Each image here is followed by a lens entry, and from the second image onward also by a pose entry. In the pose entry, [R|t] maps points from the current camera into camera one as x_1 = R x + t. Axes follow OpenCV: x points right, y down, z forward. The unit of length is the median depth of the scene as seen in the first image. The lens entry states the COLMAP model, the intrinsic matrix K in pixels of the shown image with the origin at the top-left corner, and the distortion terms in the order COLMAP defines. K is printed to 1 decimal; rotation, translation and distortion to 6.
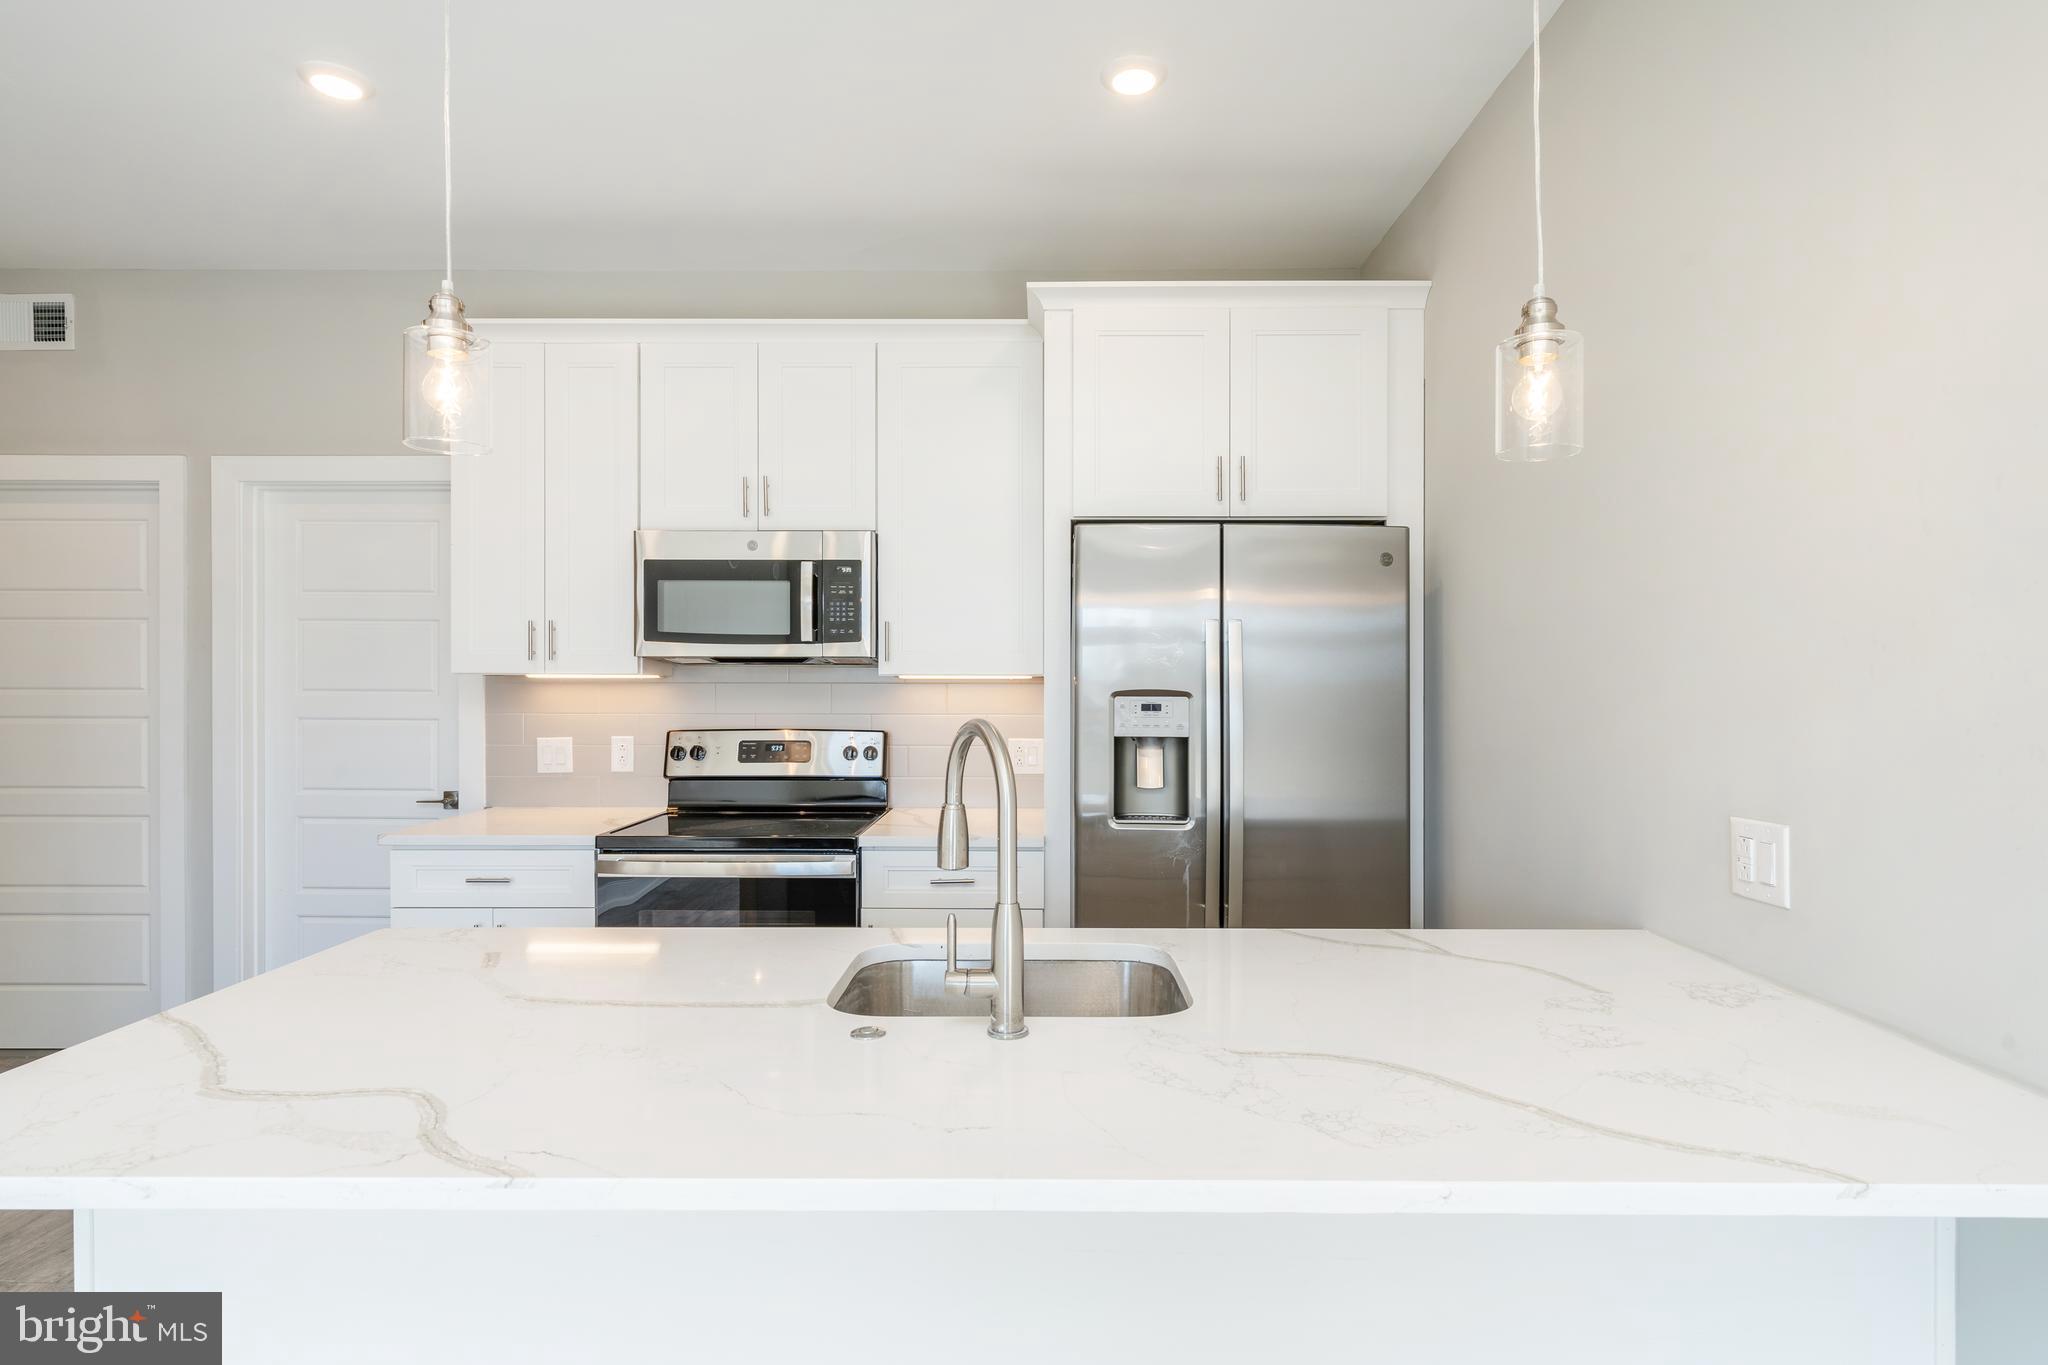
lens RADIAL K [[1023.8, 0, 1041.9], [0, 1023.8, 681.3], [0, 0, 1]] dist [-0.004543, 0.002908]
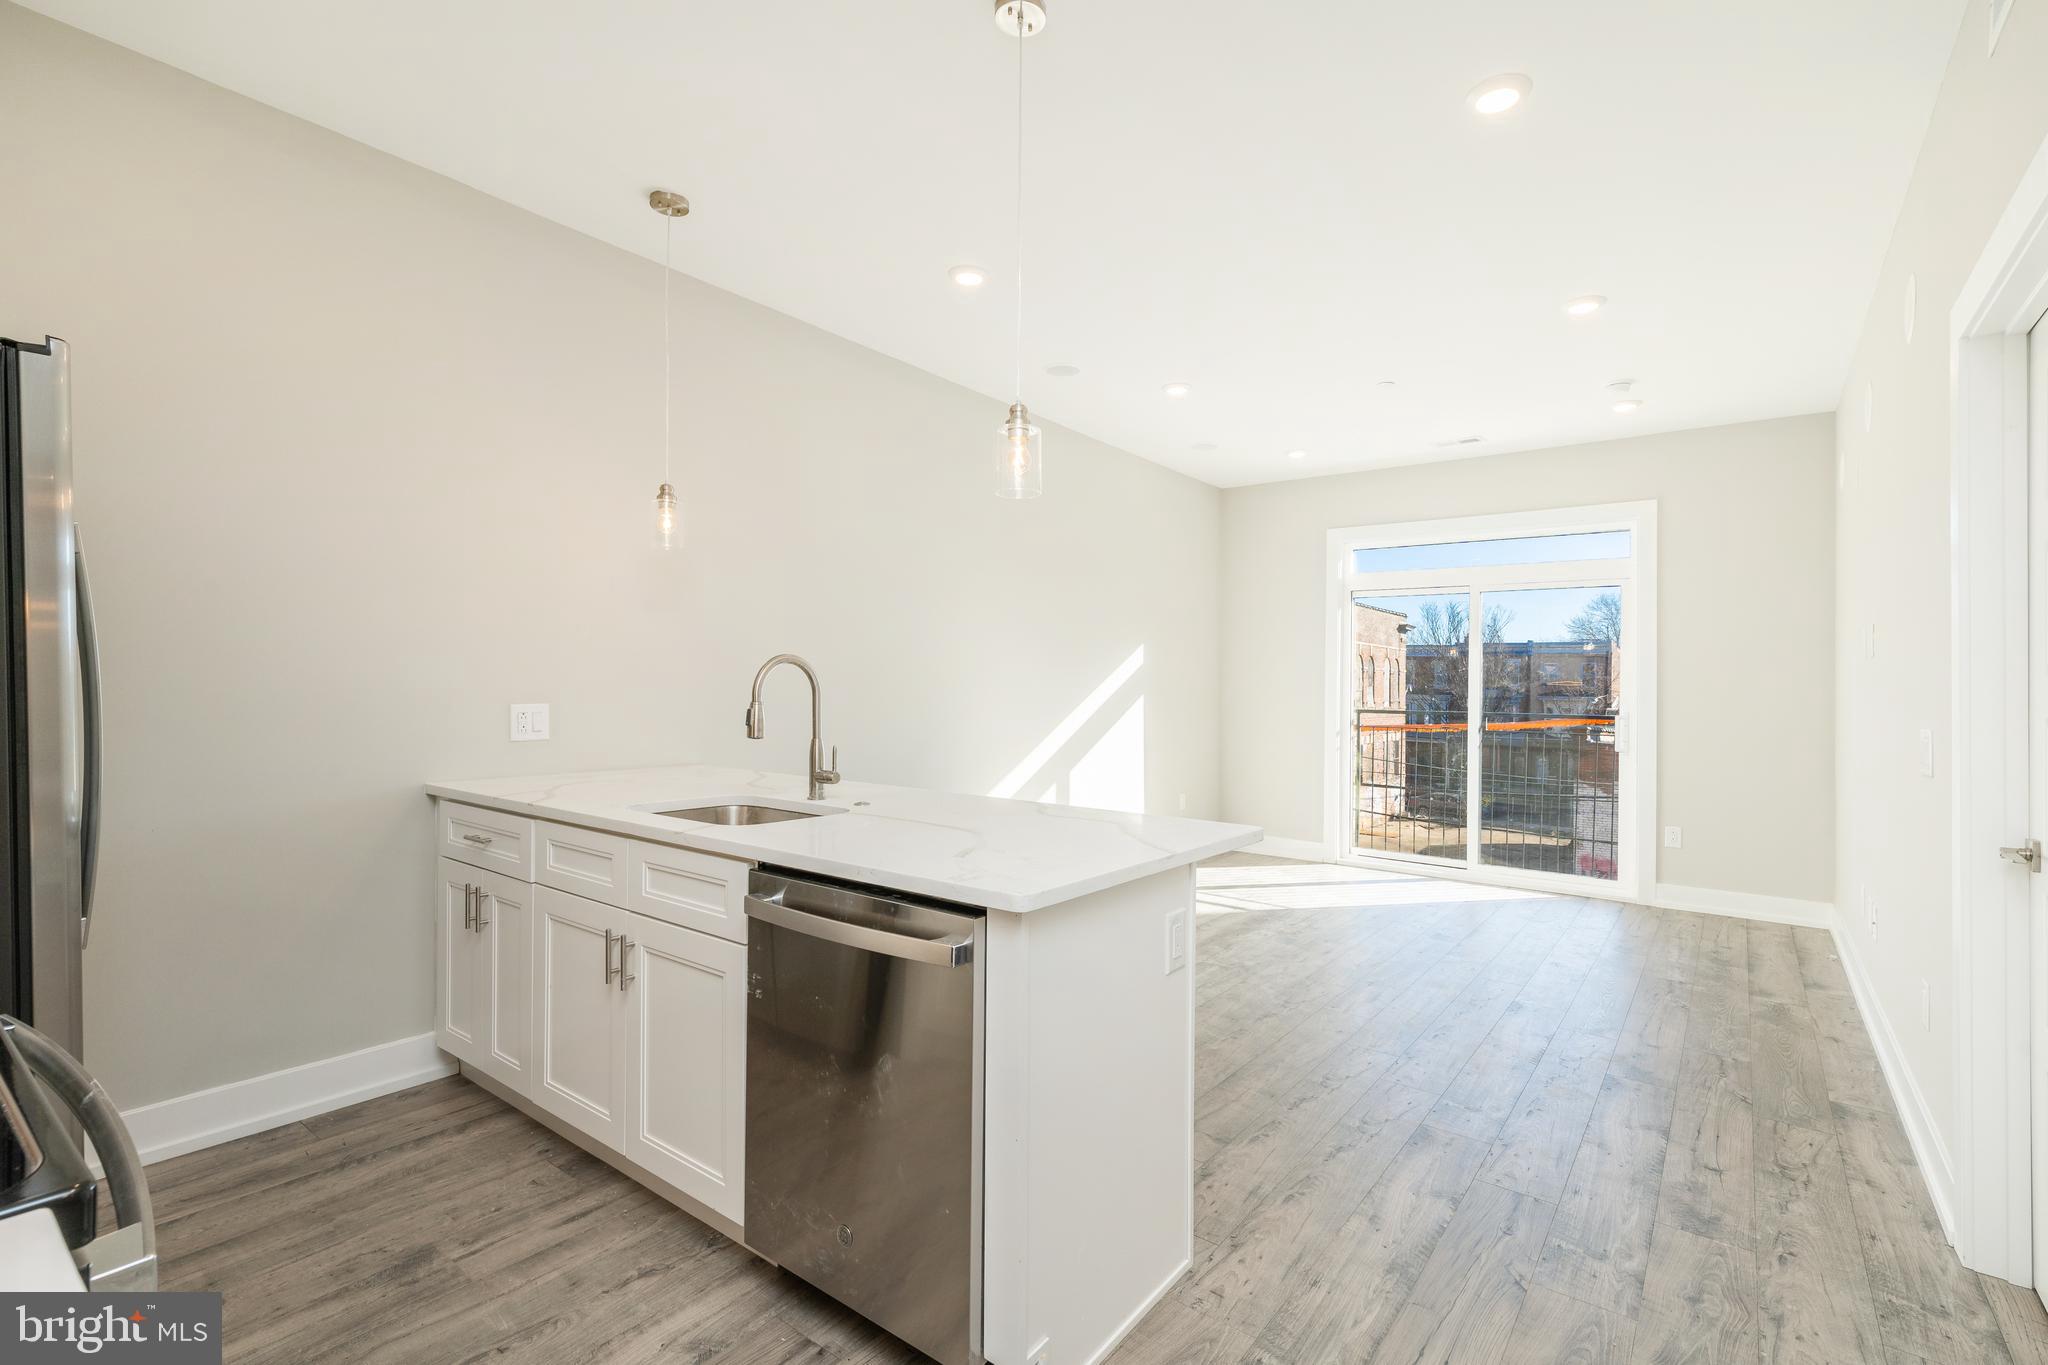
lens RADIAL K [[928.9, 0, 1036.1], [0, 928.9, 669.1], [0, 0, 1]] dist [0.008217, -0.001868]
pose [[-0.800474, -0.003080, 0.599360, -0.626984], [-0.013817, 0.999816, -0.013315, 0.034613], [-0.599209, -0.018940, -0.800369, 0.899932]]
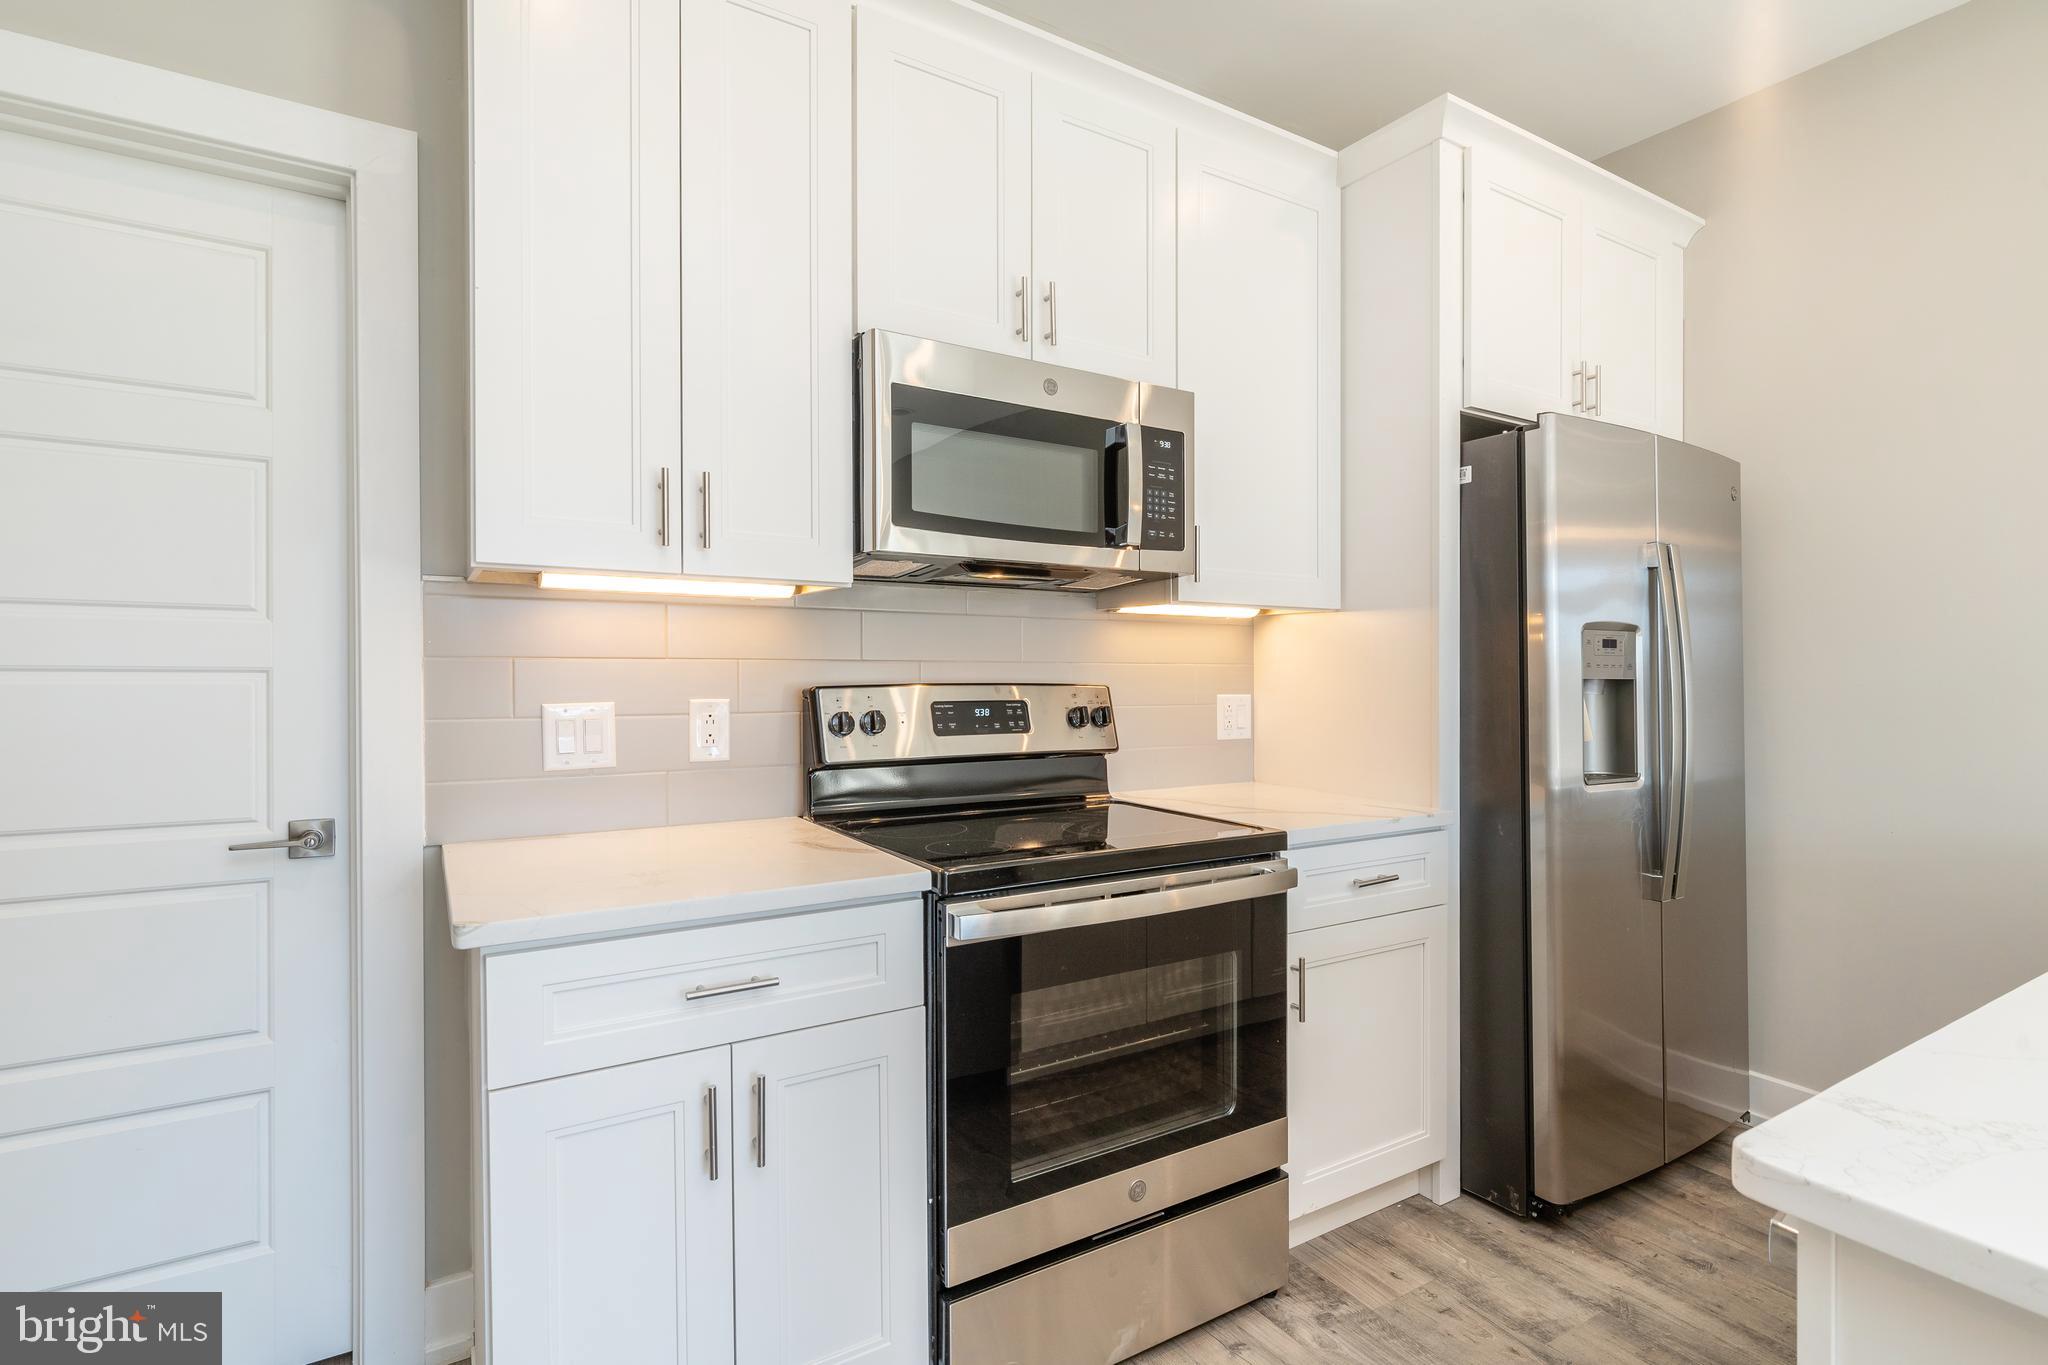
lens RADIAL K [[988.0, 0, 1032.6], [0, 988.0, 672.3], [0, 0, 1]] dist [0.001123, -0.001739]
pose [[0.842866, 0.000570, 0.538123, -0.586827], [-0.003393, 0.999985, 0.004255, 0.038211], [-0.538113, -0.005412, 0.842856, 0.466527]]
